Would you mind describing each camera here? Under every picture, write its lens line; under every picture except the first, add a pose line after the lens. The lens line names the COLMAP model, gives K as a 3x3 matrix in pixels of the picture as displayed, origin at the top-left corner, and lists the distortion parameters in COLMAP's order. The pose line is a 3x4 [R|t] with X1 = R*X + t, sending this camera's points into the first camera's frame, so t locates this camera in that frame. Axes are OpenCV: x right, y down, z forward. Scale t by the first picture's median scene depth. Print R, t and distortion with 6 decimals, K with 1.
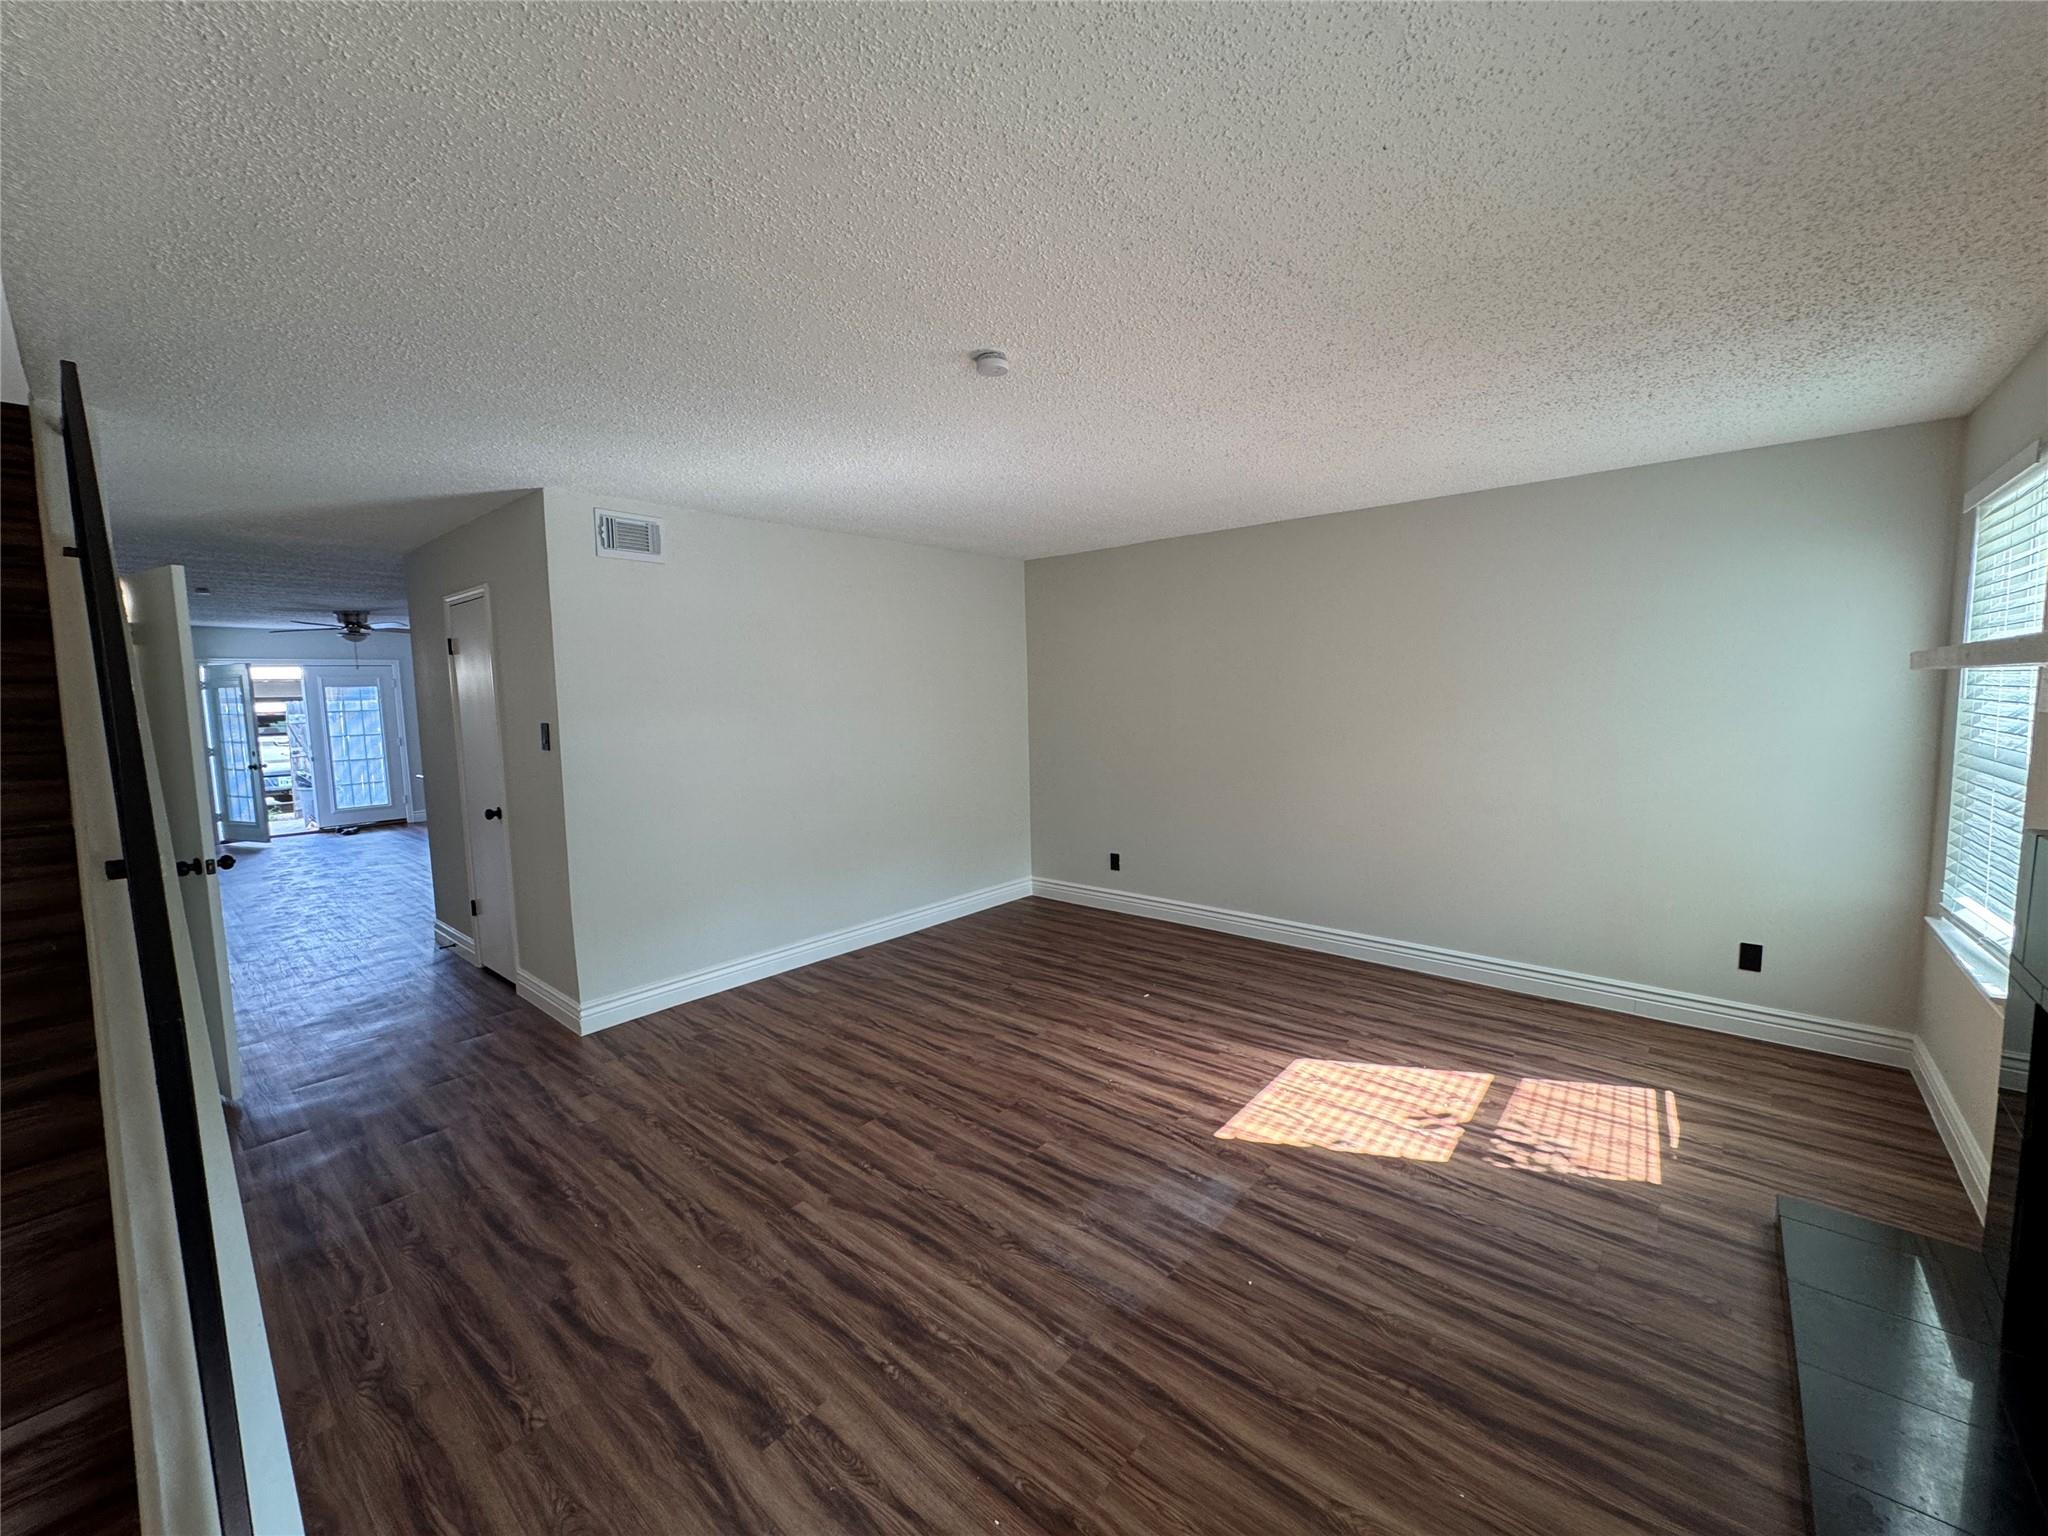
lens RADIAL K [[810.9, 0, 1021.4], [0, 810.9, 764.1], [0, 0, 1]] dist [-0.002608, -0.000304]
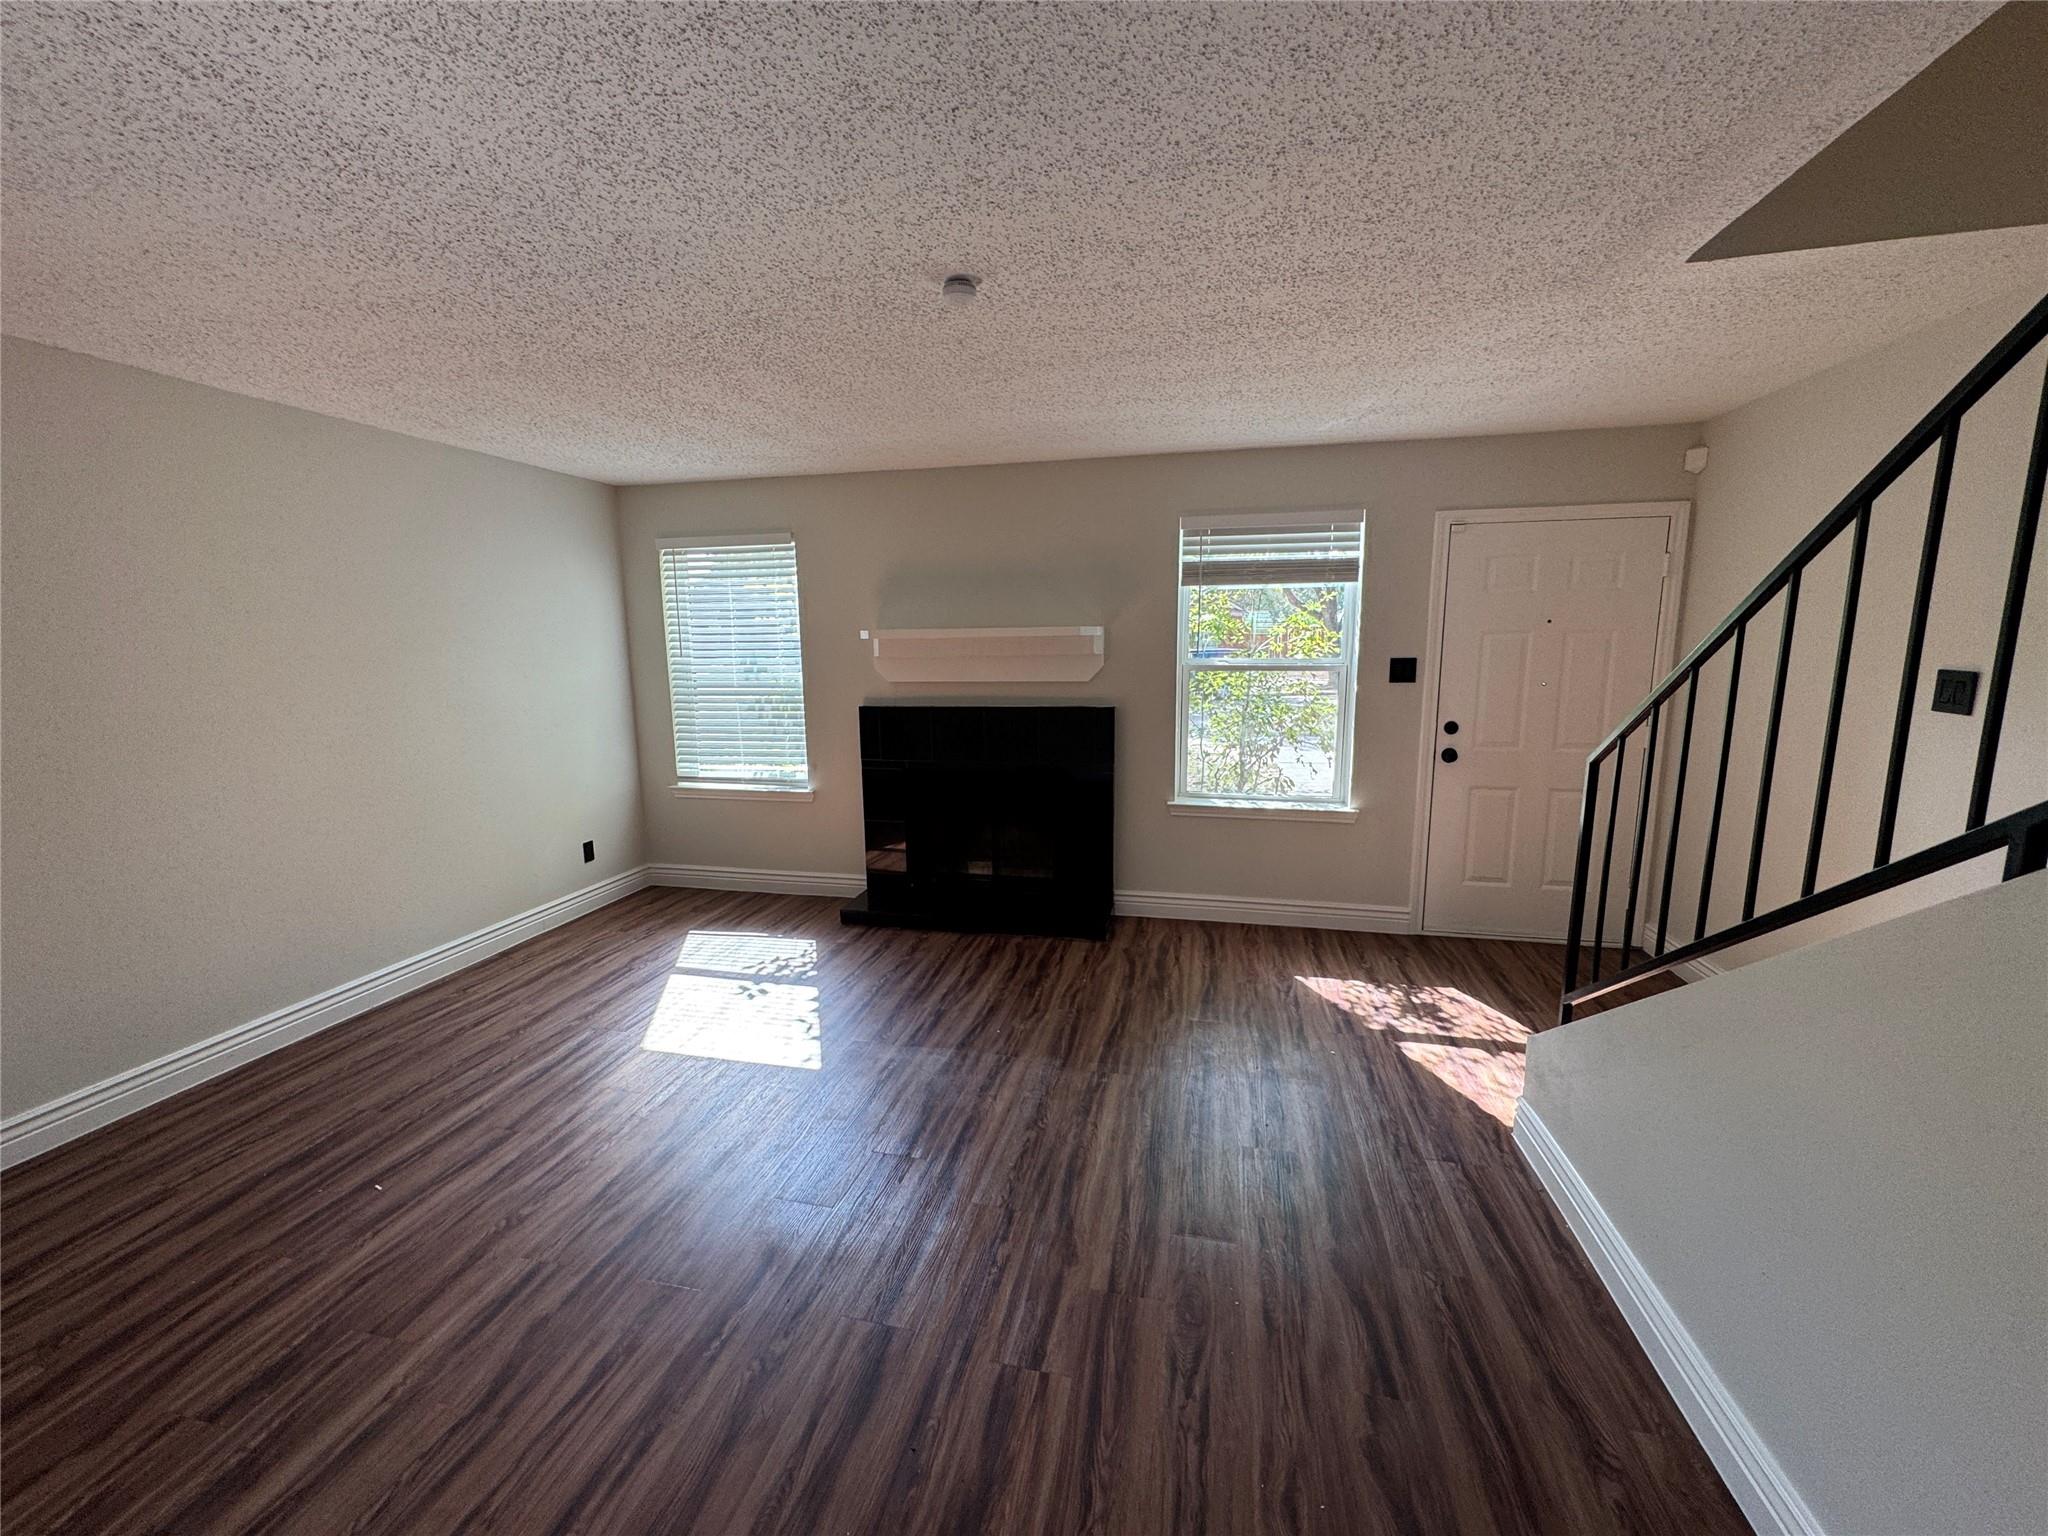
lens RADIAL K [[810.9, 0, 1021.4], [0, 810.9, 764.1], [0, 0, 1]] dist [-0.002608, -0.000304]
pose [[-0.467661, -0.113712, 0.876563, -0.727432], [0.100800, 0.978360, 0.180695, -0.092395], [-0.878142, 0.172861, -0.446079, 1.102522]]
